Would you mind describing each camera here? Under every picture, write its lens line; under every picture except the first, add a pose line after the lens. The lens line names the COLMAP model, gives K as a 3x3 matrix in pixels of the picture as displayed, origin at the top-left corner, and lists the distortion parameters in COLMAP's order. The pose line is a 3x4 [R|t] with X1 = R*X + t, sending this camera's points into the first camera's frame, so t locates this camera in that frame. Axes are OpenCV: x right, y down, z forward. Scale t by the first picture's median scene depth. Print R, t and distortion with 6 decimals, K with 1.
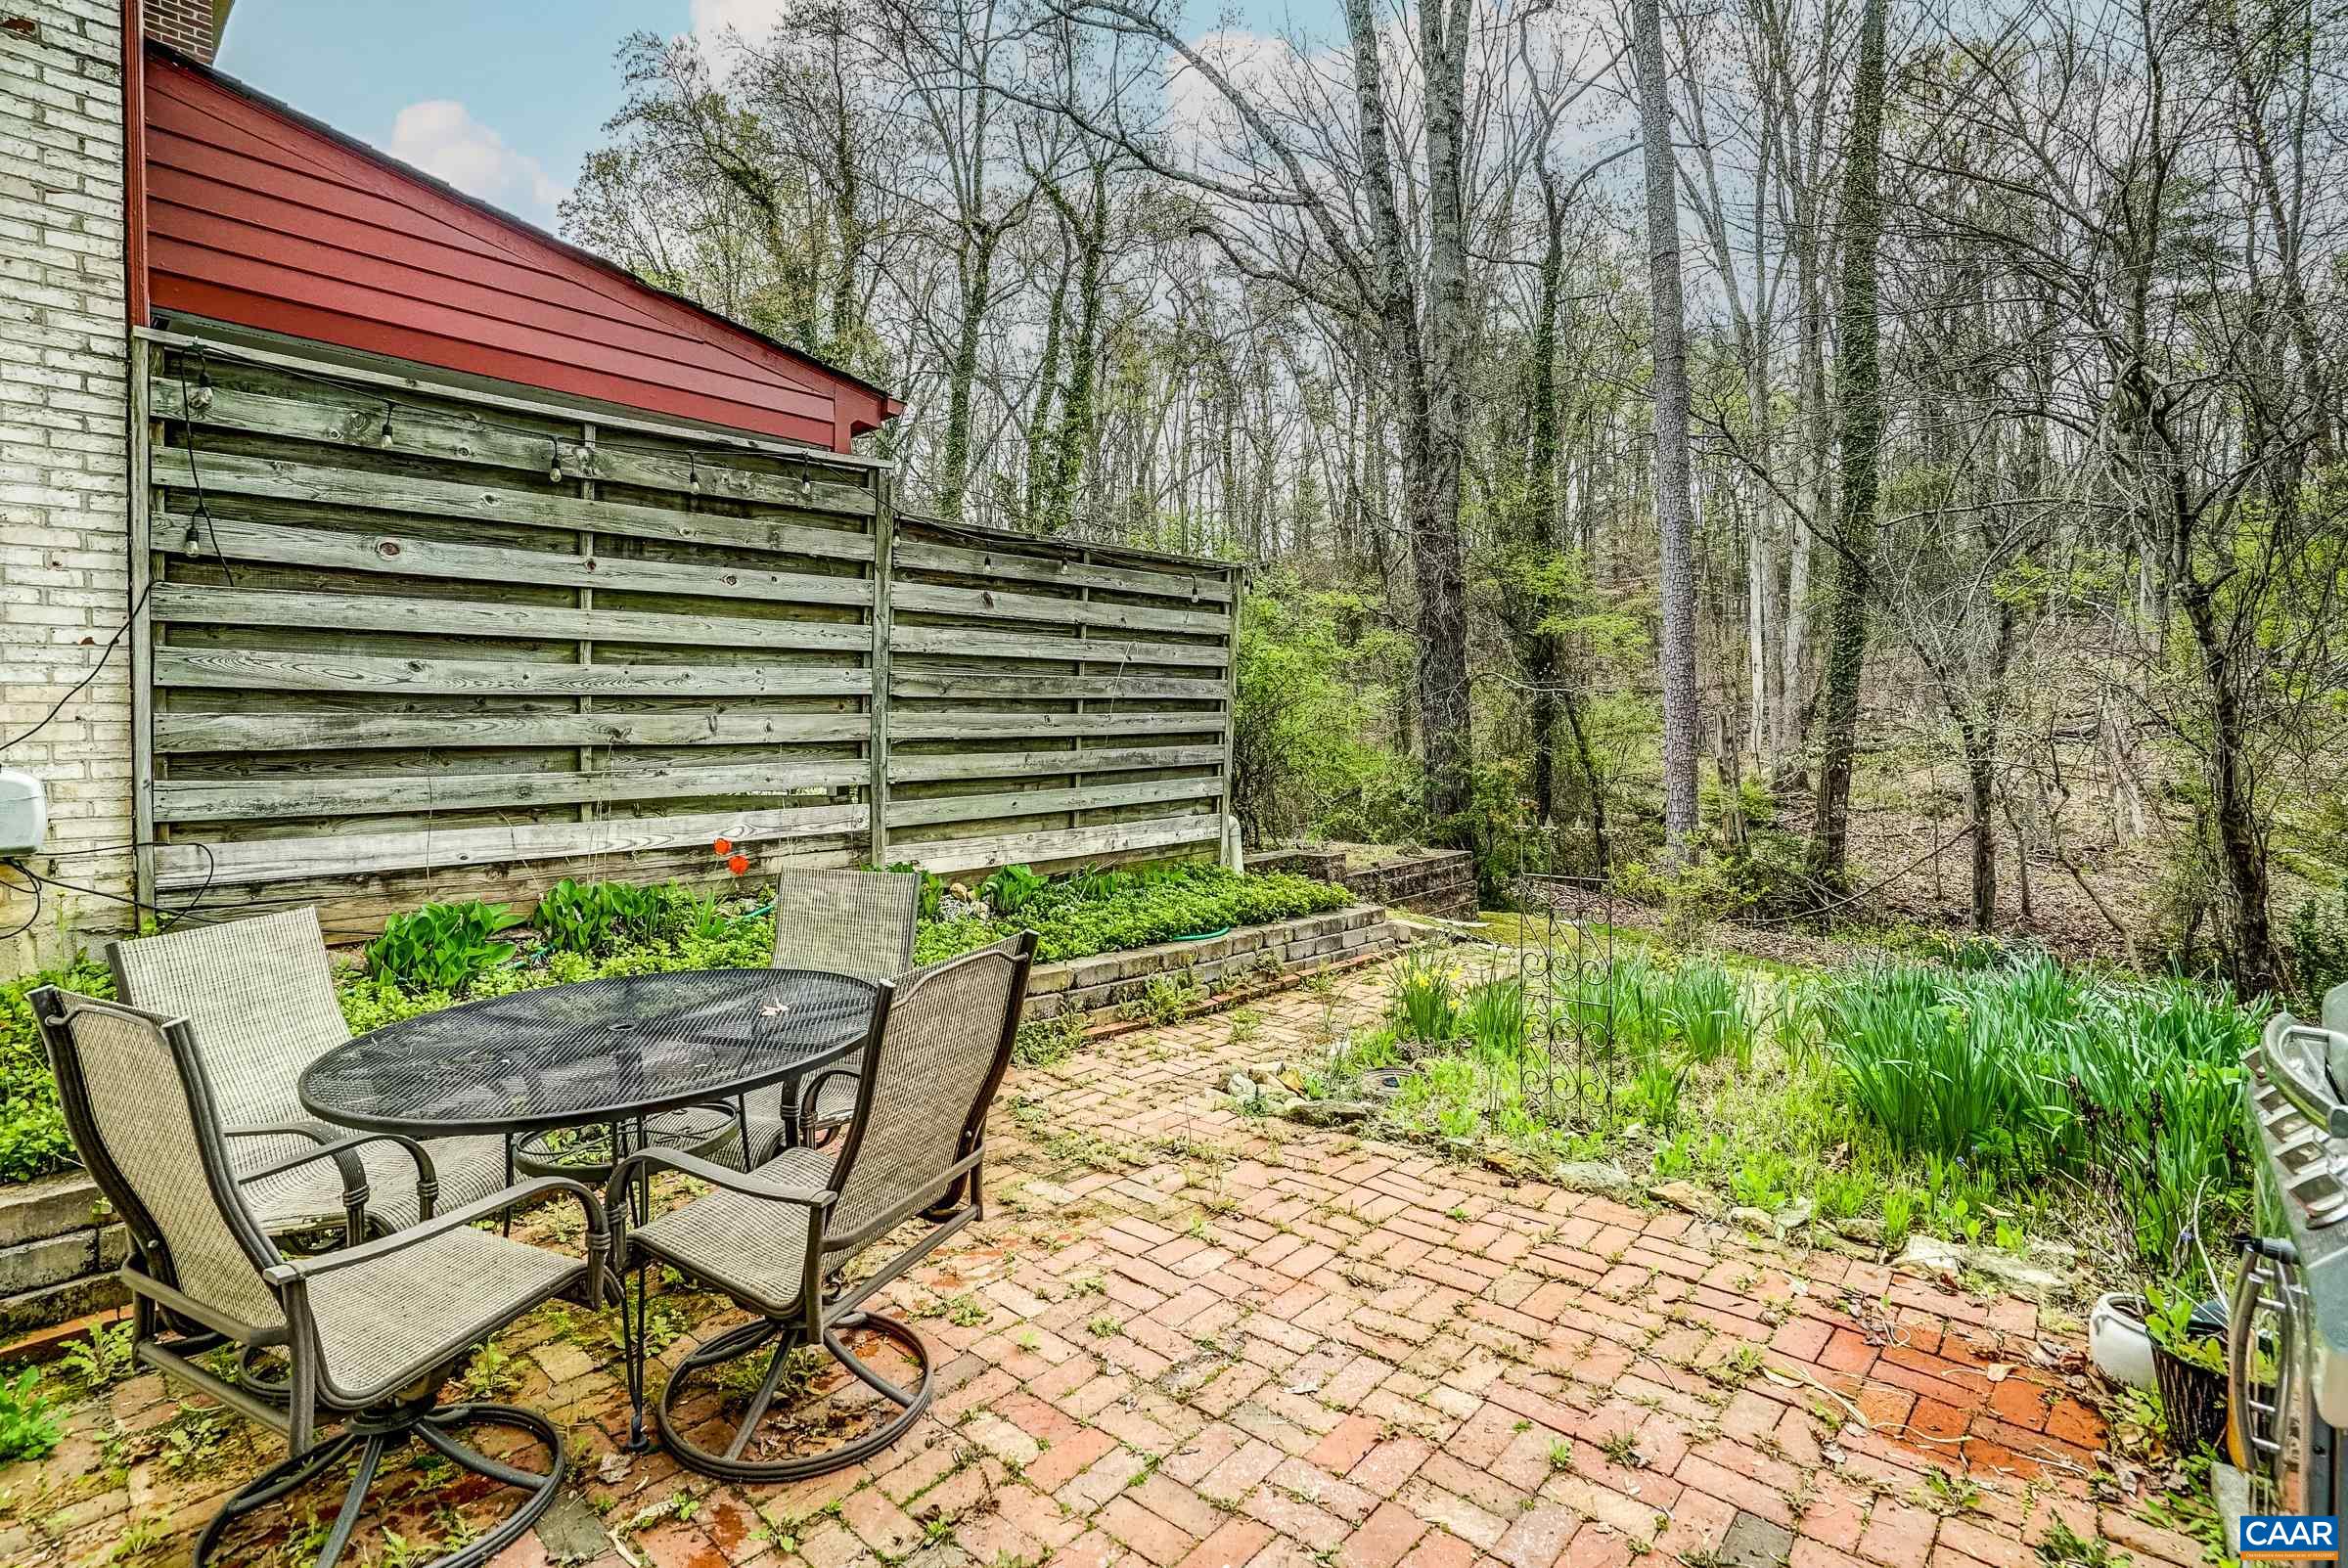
lens RADIAL K [[1135.2, 0, 1162.2], [0, 1135.2, 725.2], [0, 0, 1]] dist [-0.058530, 0.023521]
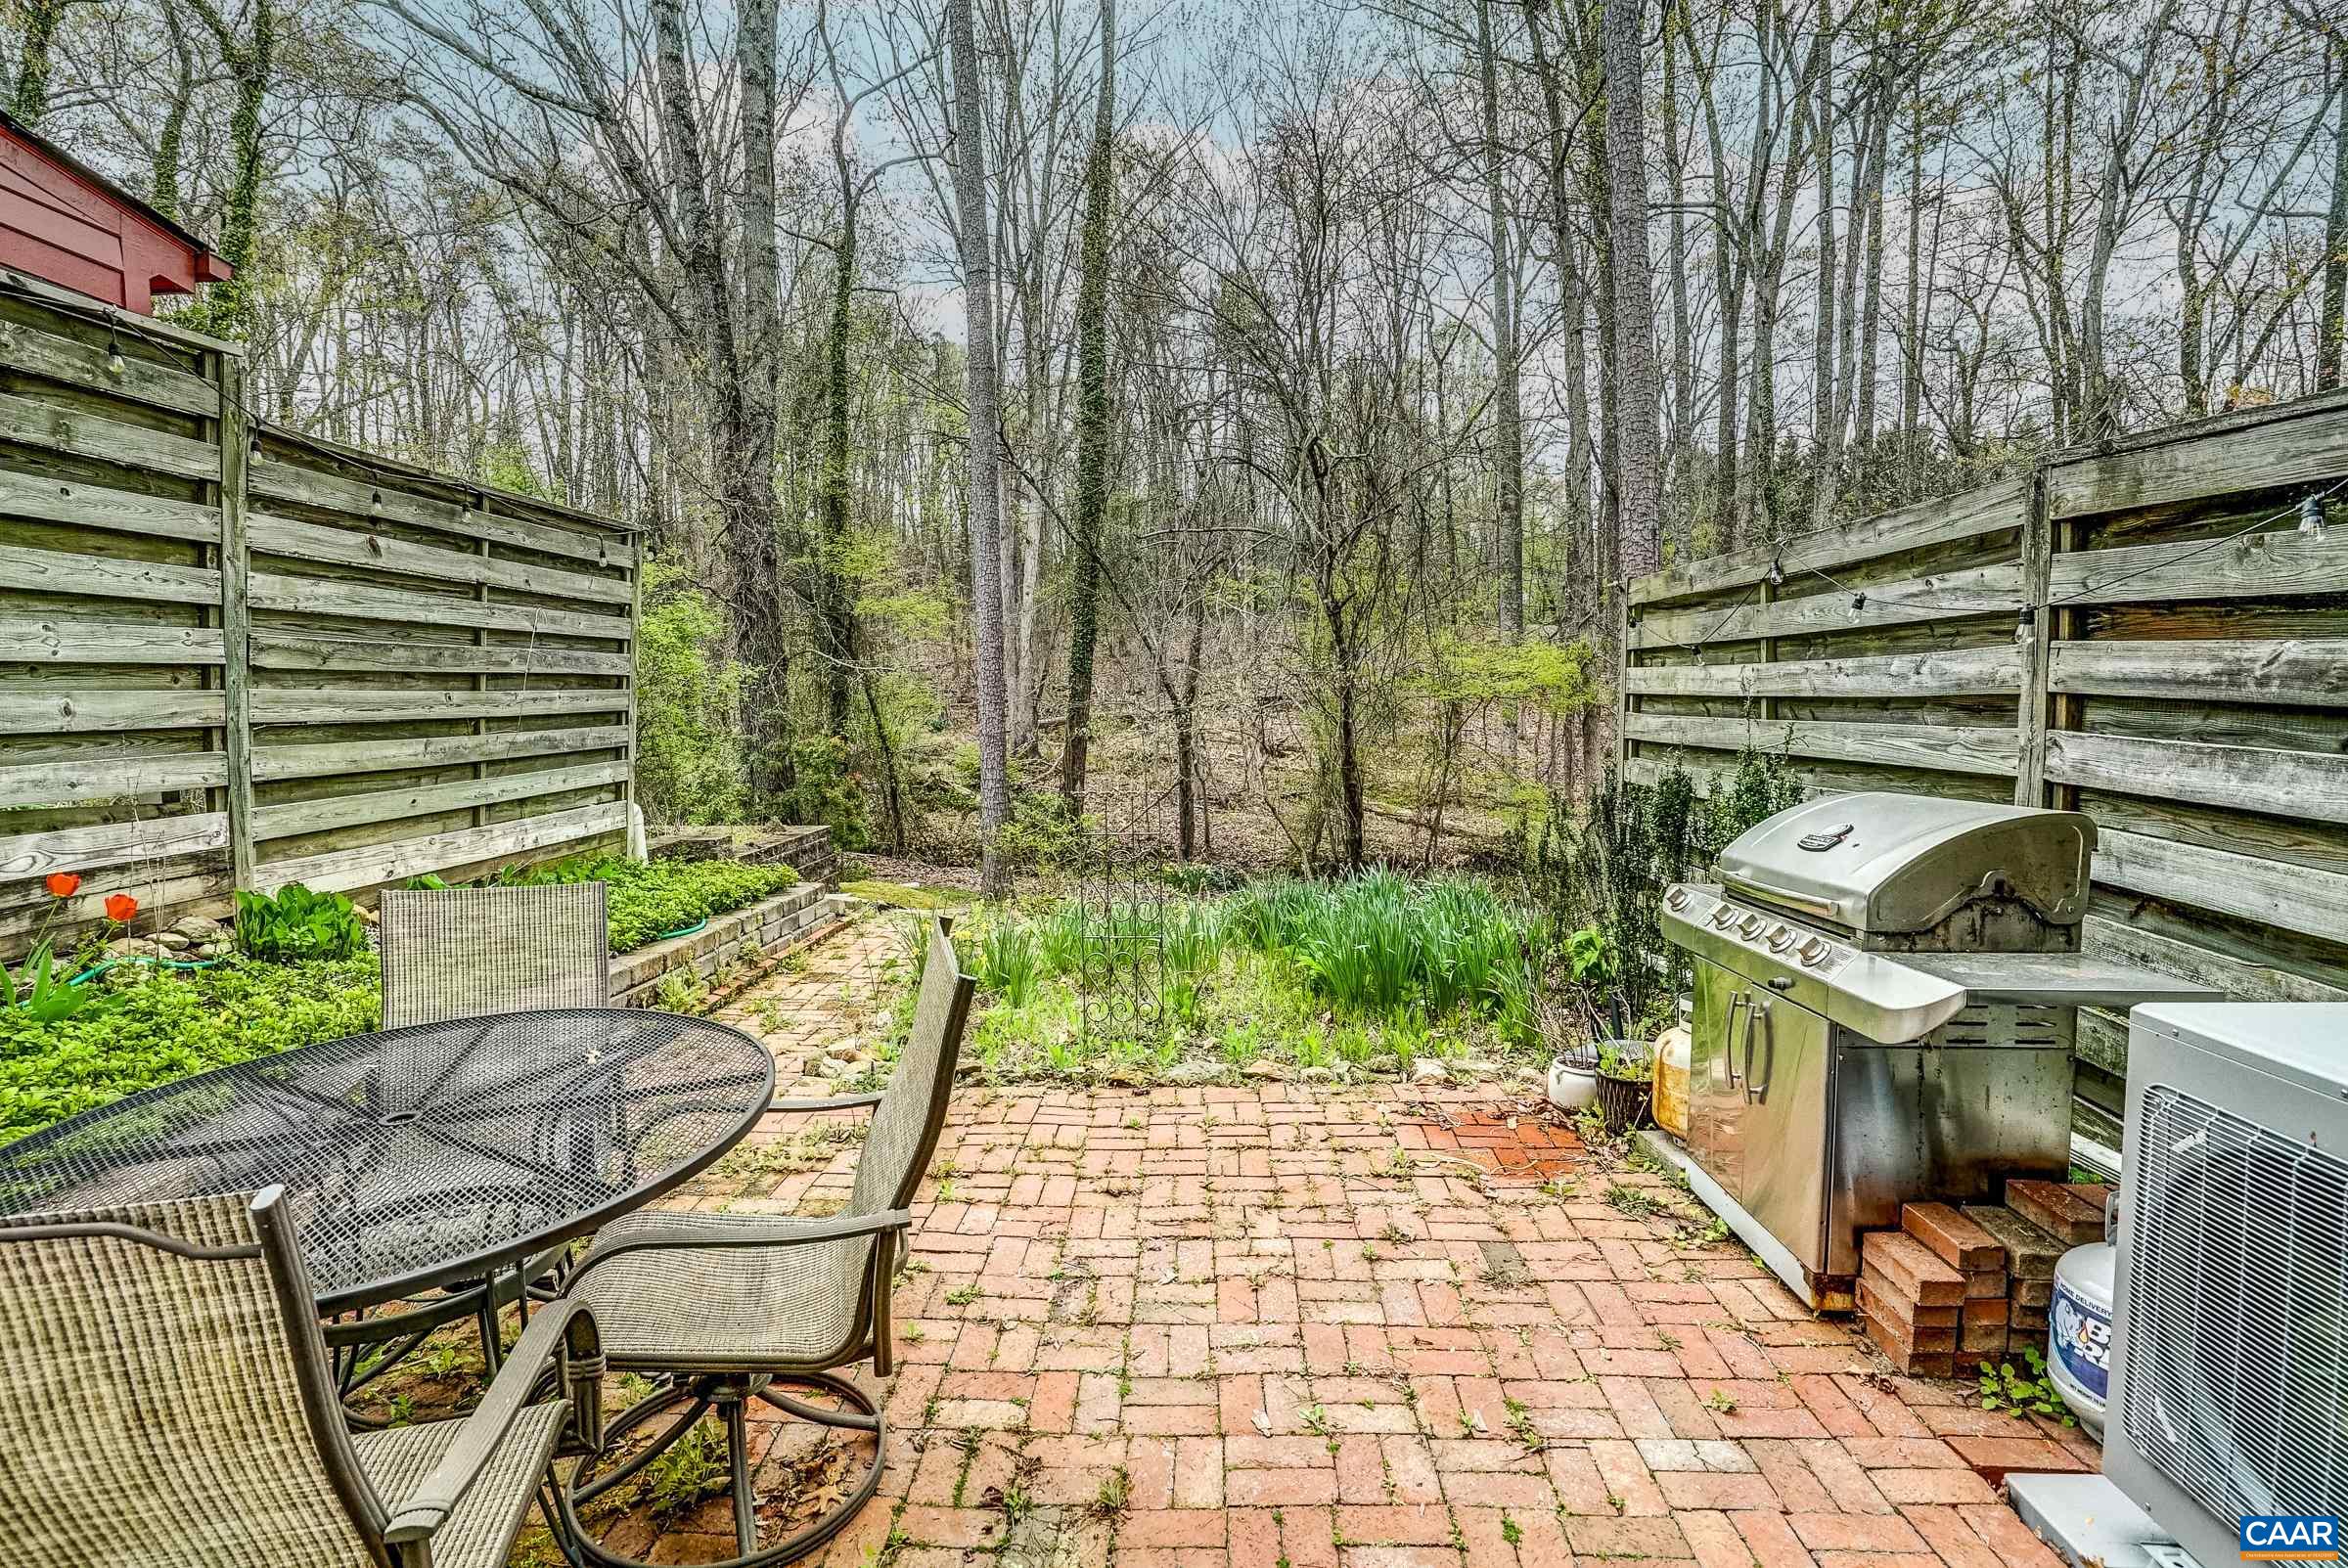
lens RADIAL K [[1090.1, 0, 1198.6], [0, 1090.1, 787.9], [0, 0, 1]] dist [-0.056036, 0.017266]
pose [[0.760565, -0.047456, 0.647526, -0.213869], [-0.004365, 0.996929, 0.078189, -0.003119], [-0.649248, -0.062294, 0.758022, 0.057662]]
